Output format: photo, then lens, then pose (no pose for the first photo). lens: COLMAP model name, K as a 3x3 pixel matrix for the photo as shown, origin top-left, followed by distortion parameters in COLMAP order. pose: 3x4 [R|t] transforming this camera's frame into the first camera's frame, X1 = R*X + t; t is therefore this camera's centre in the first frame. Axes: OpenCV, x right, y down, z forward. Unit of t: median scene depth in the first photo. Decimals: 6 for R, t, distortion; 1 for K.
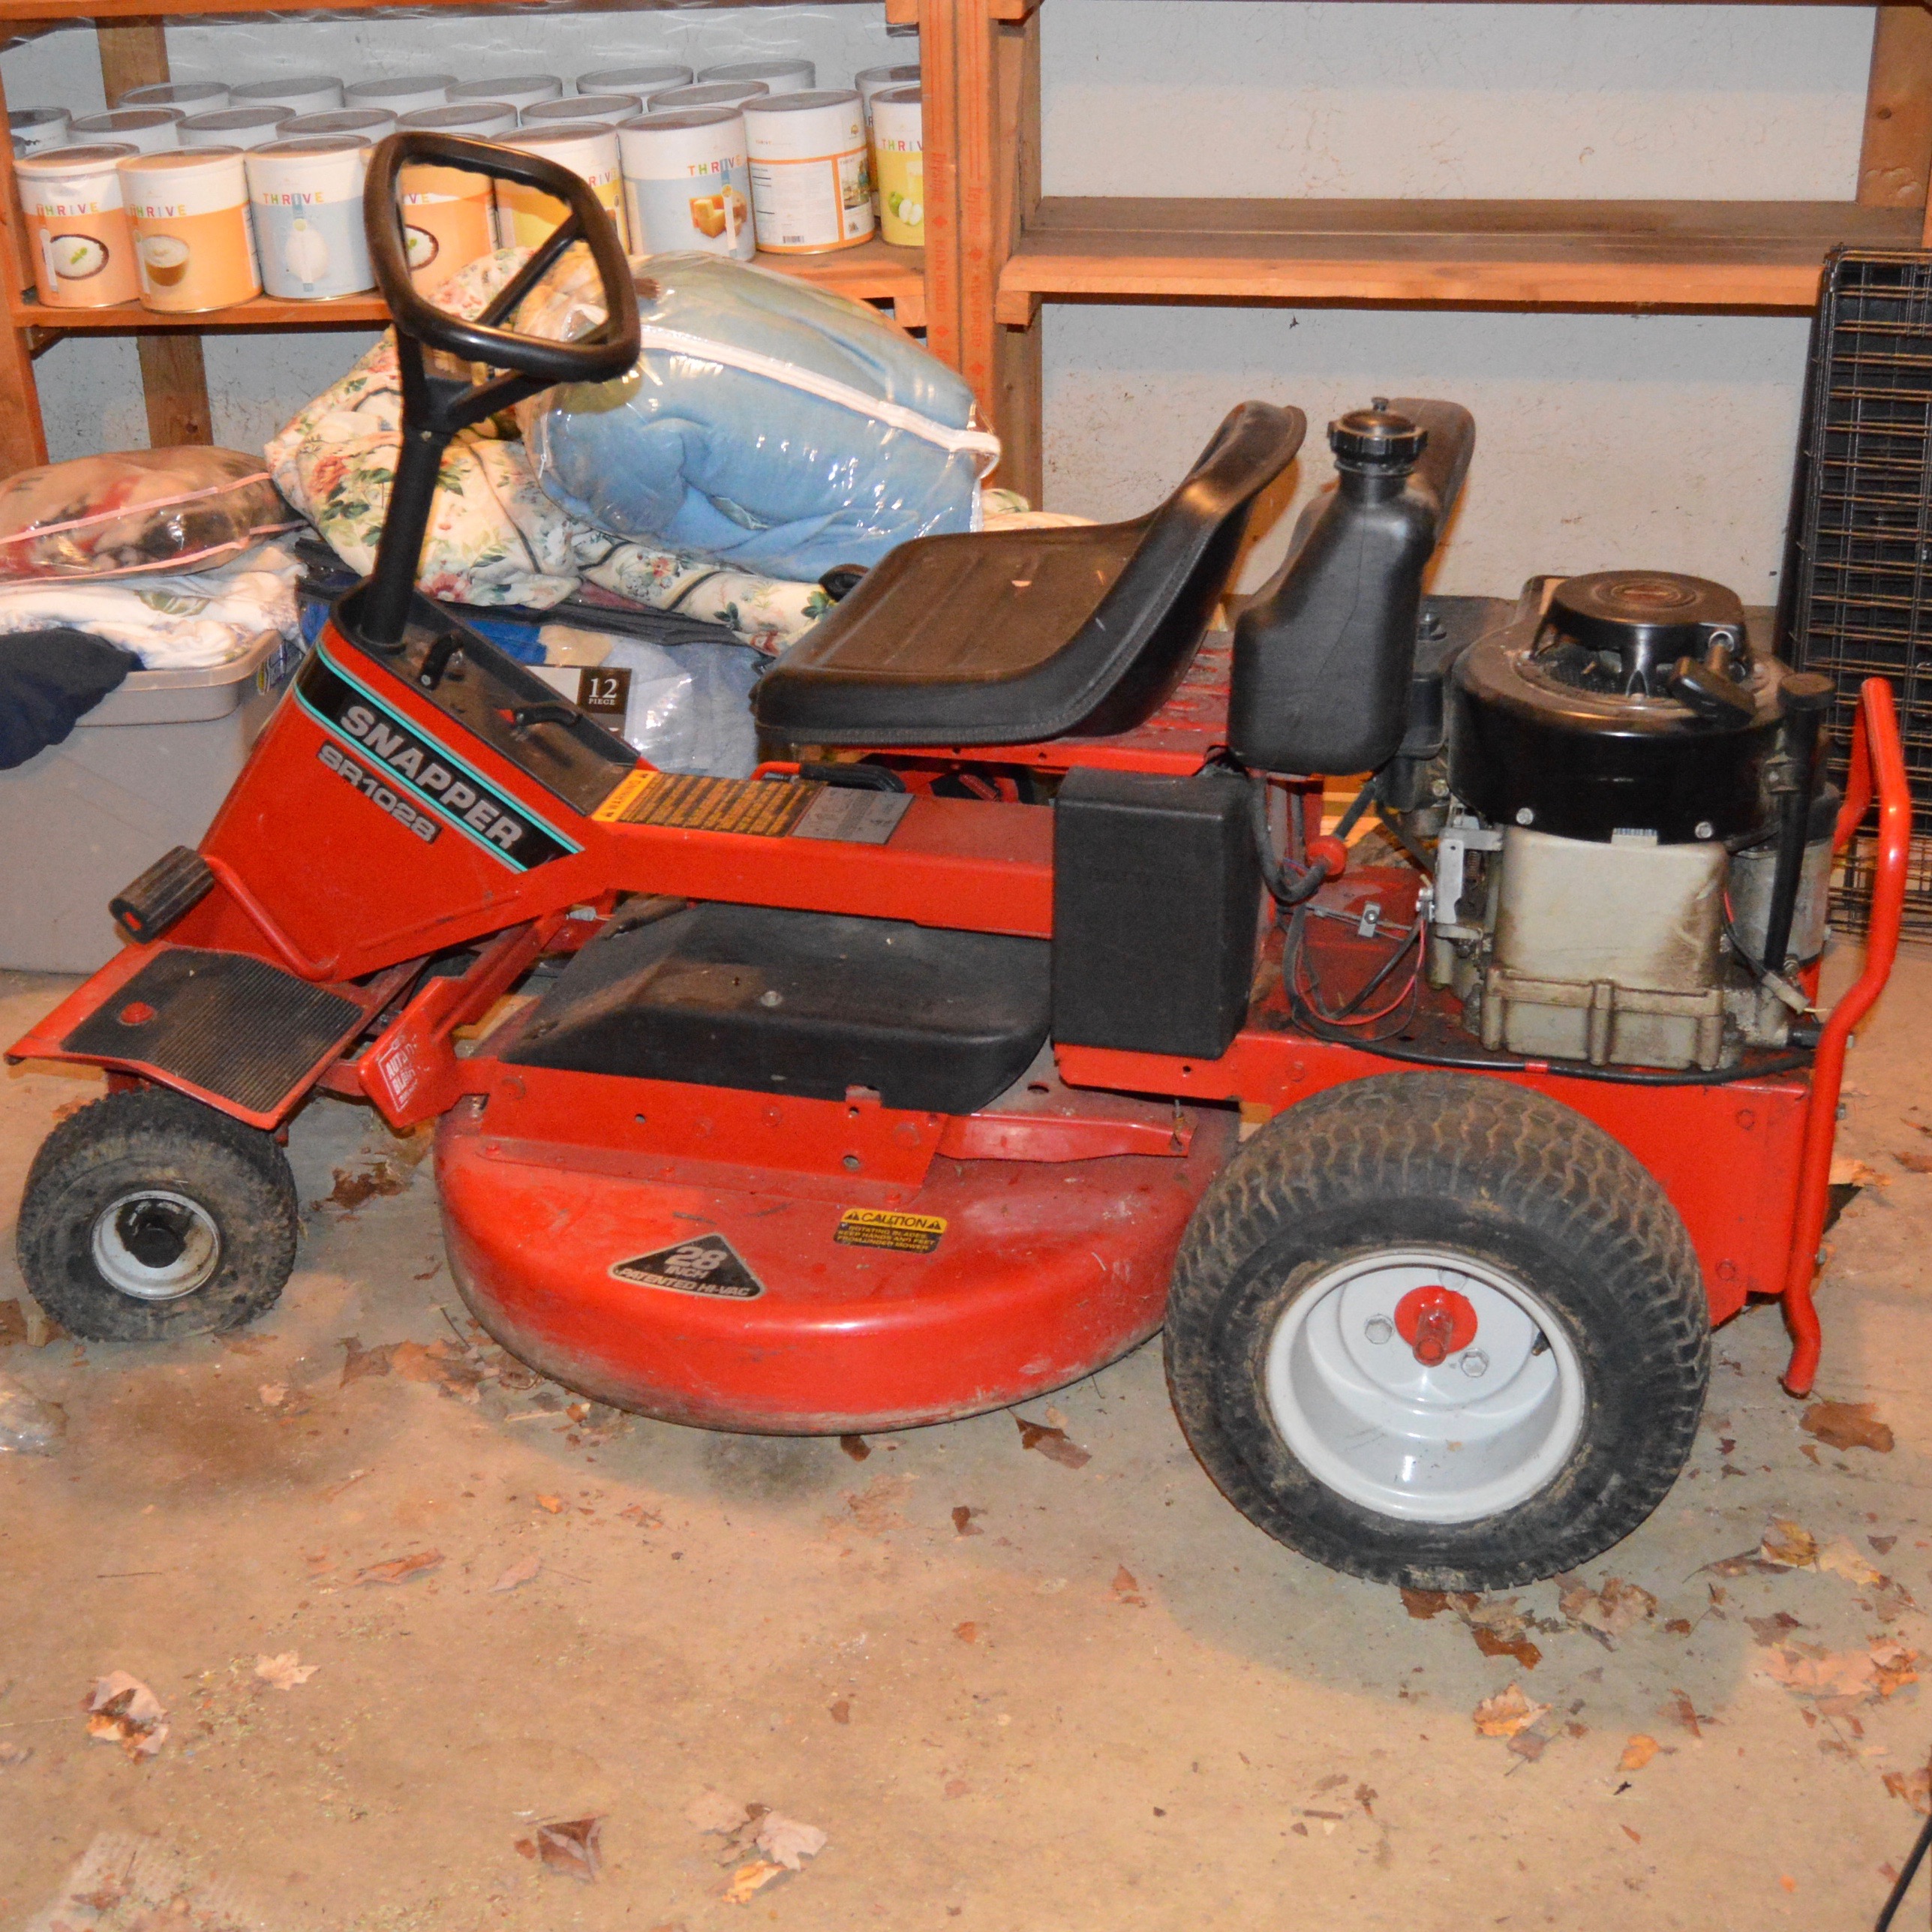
lens RADIAL K [[2746.8, 0, 903.8], [0, 2746.8, 854.9], [0, 0, 1]] dist [-0.086009, 0.000000]
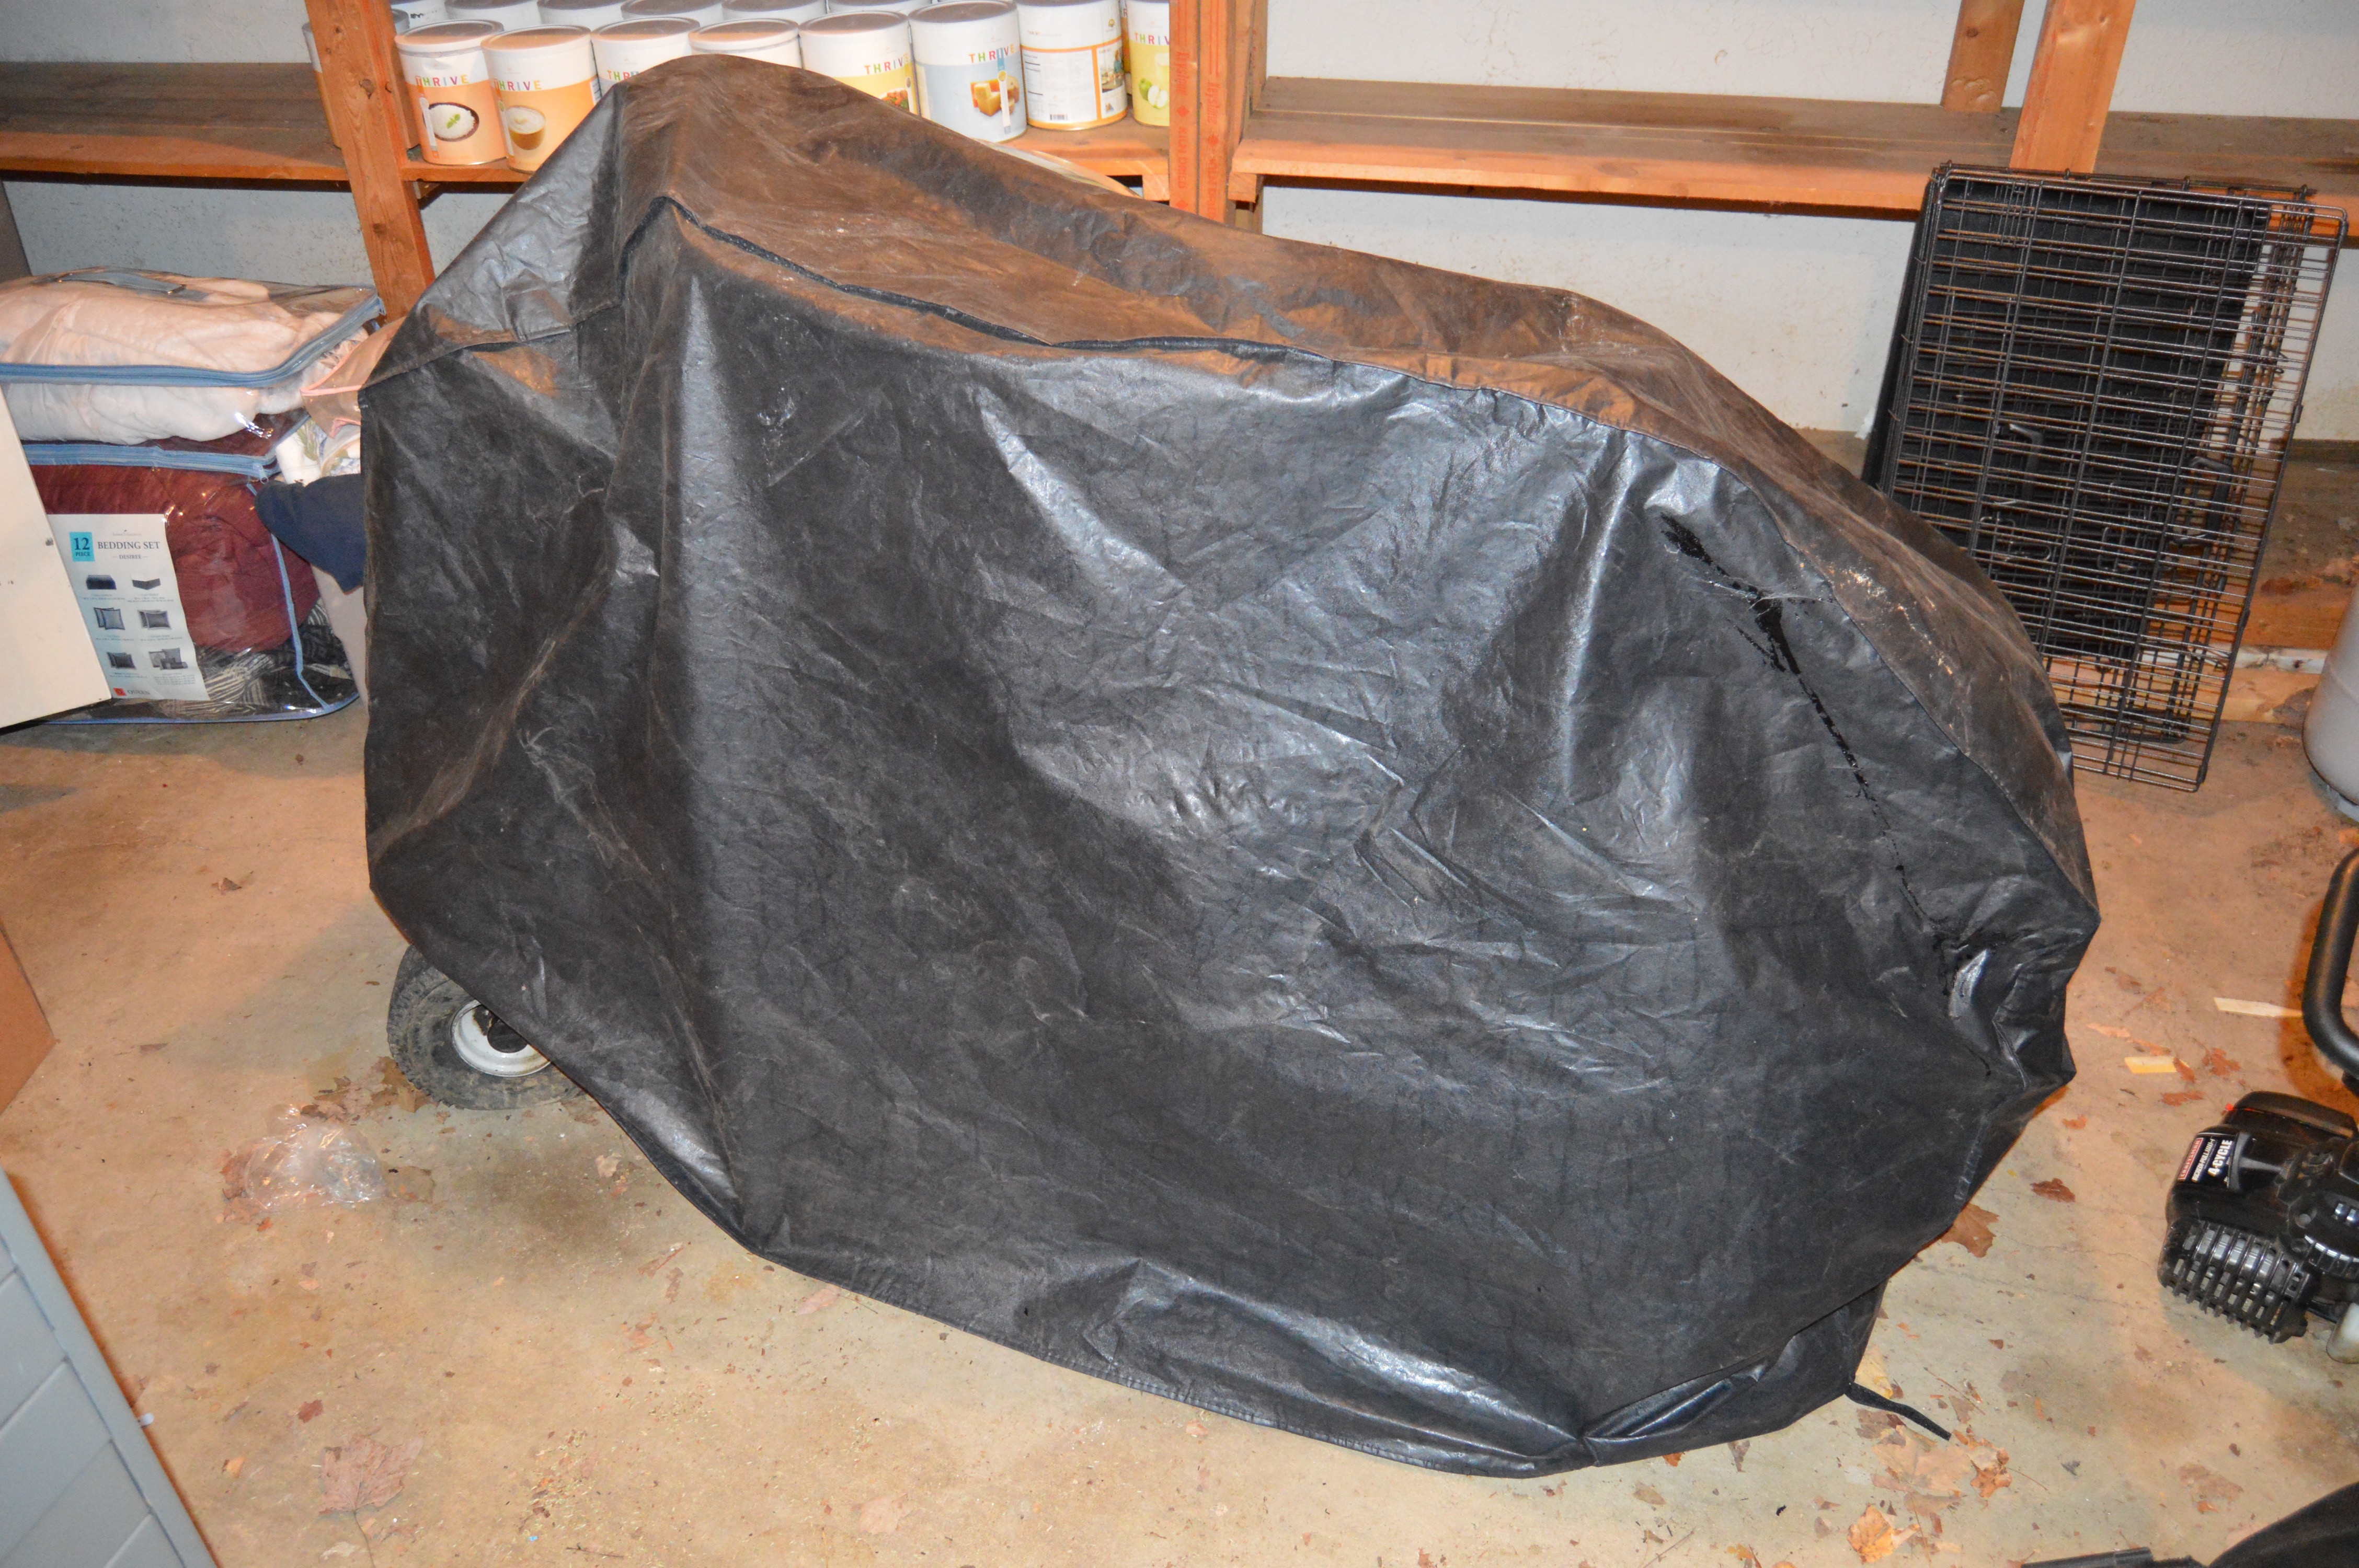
lens RADIAL K [[1908.5, 0, 1190.7], [0, 1908.5, 784.8], [0, 0, 1]] dist [-0.089759, 0.030426]
pose [[0.999477, 0.015310, 0.028489, -0.002584], [-0.019717, 0.986679, 0.161483, -0.100358], [-0.025637, -0.161960, 0.986464, 0.198327]]
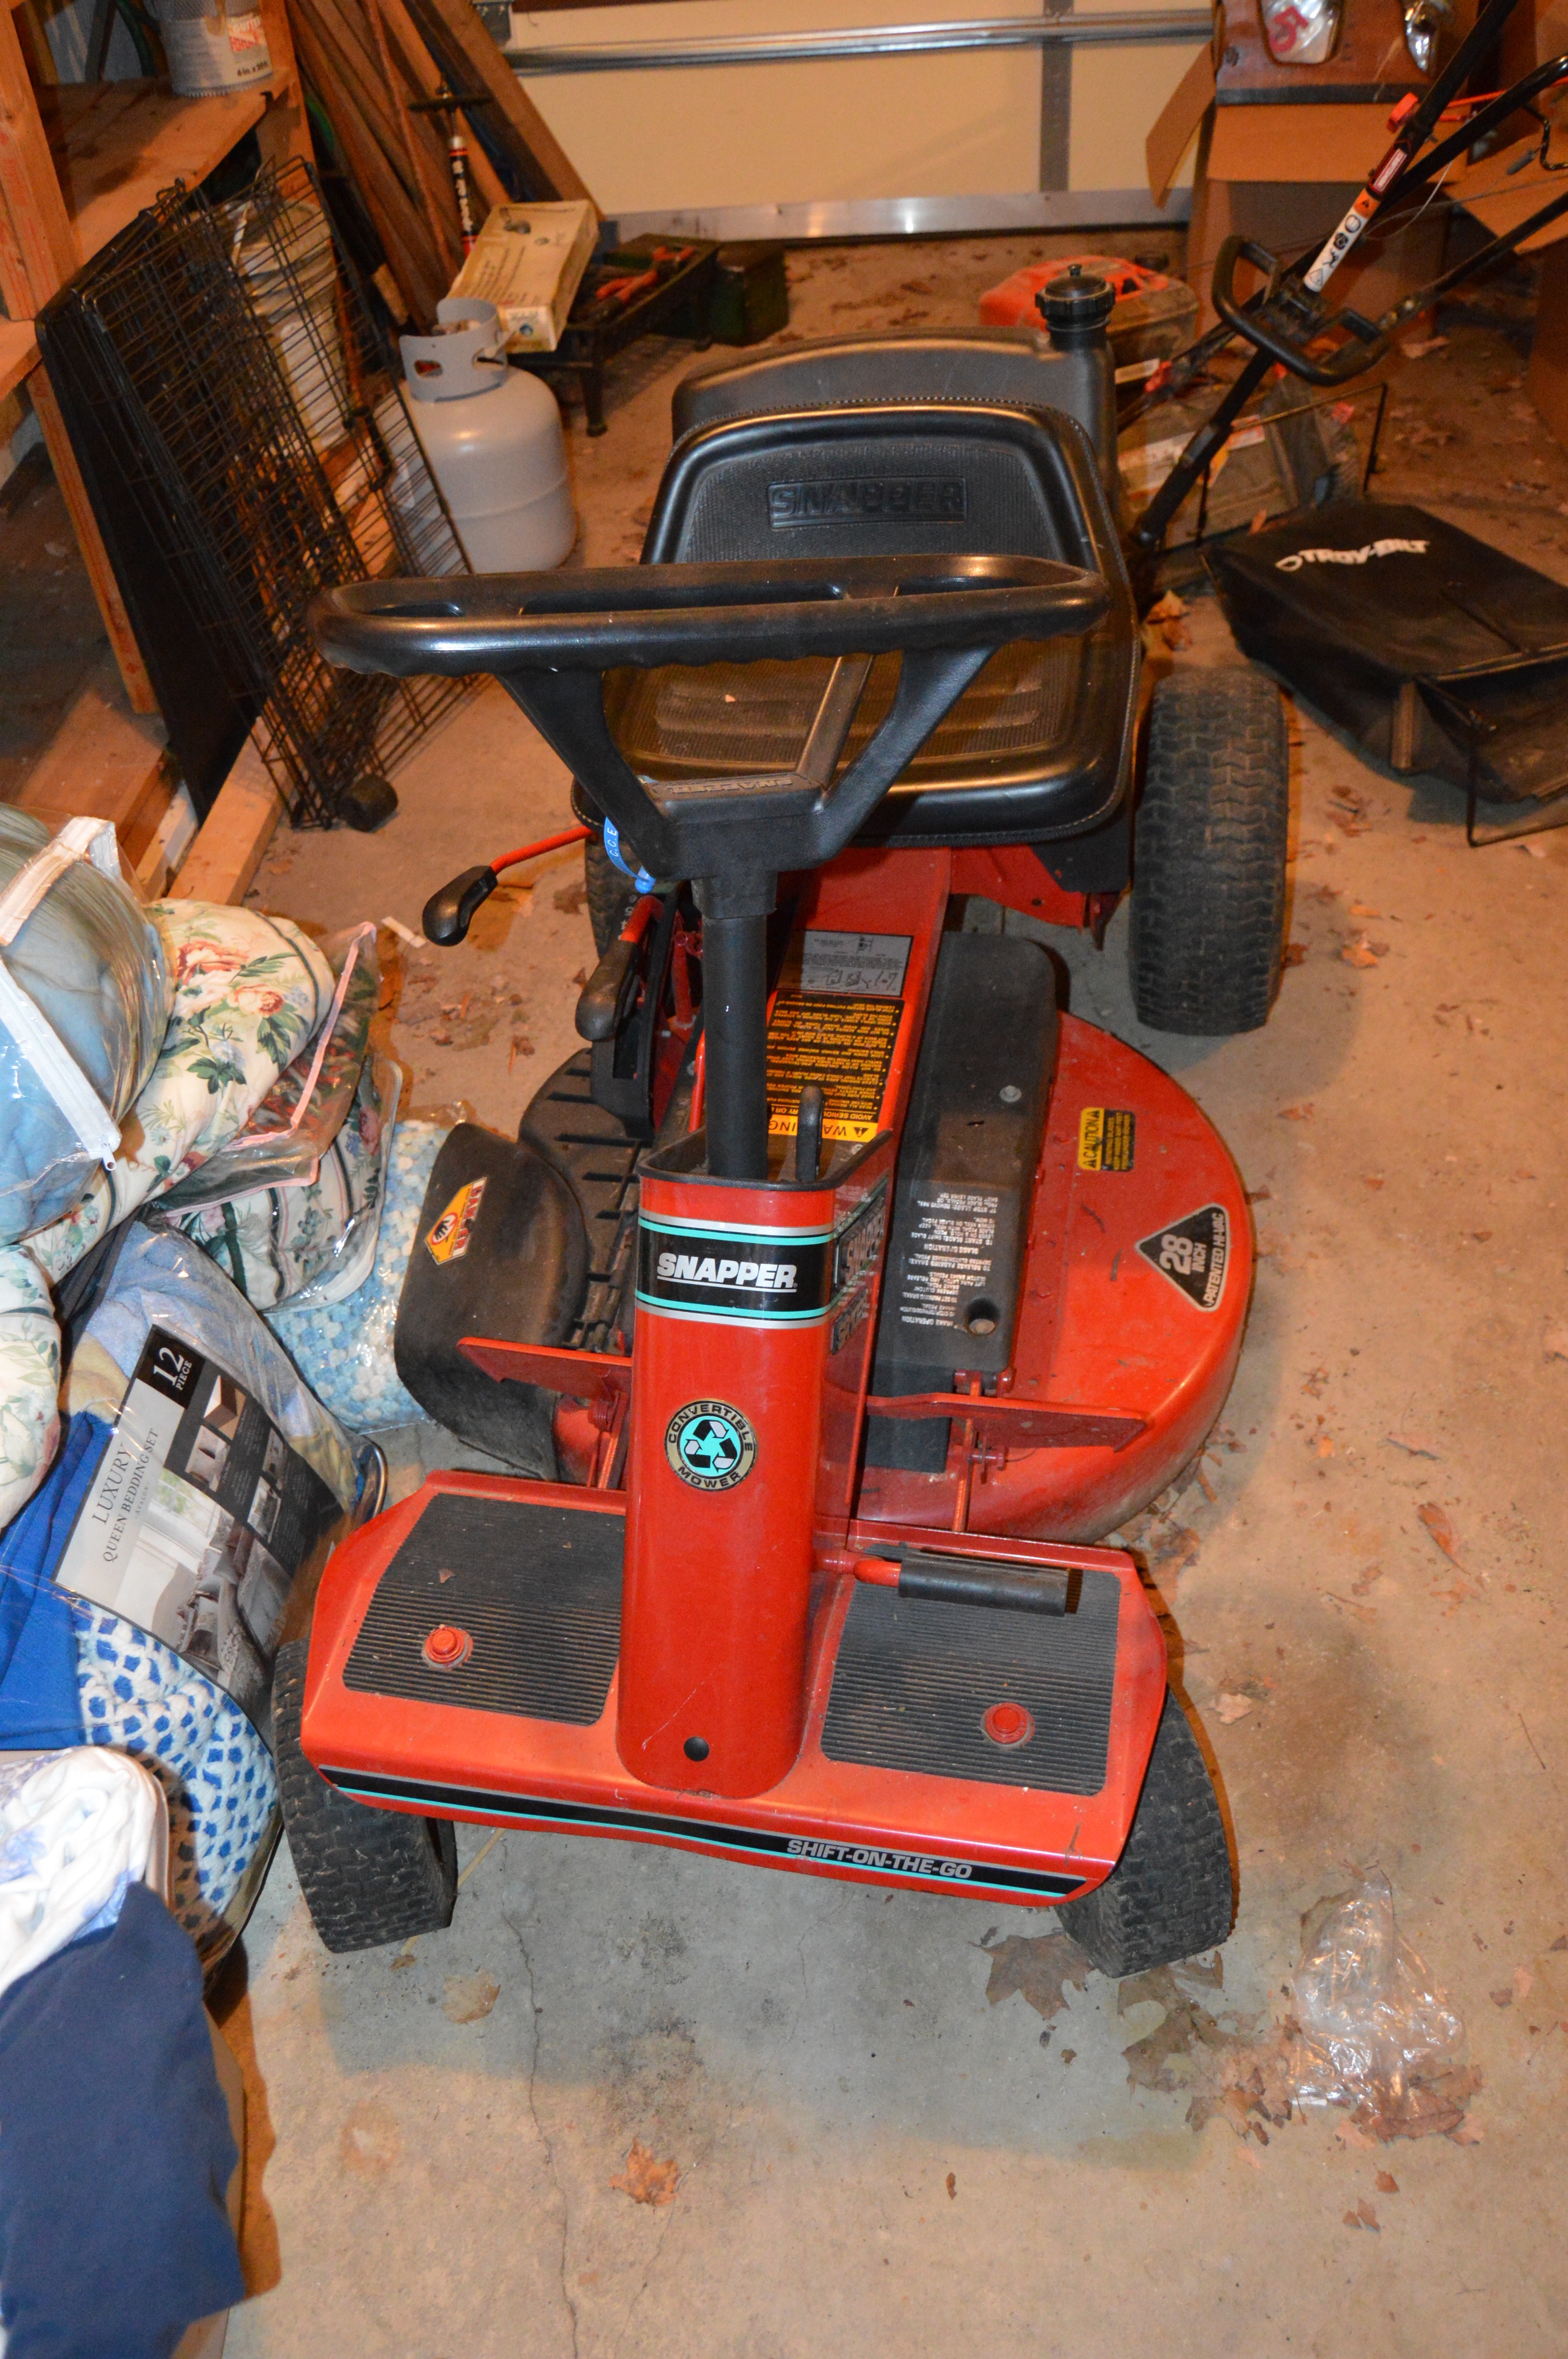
lens RADIAL K [[1908.5, 0, 790.8], [0, 1908.5, 1176.2], [0, 0, 1]] dist [-0.089759, 0.030426]
pose [[-0.097391, -0.660036, 0.744895, -0.567703], [0.480940, 0.624051, 0.615839, -0.391922], [-0.871328, 0.418226, 0.256661, 0.851239]]
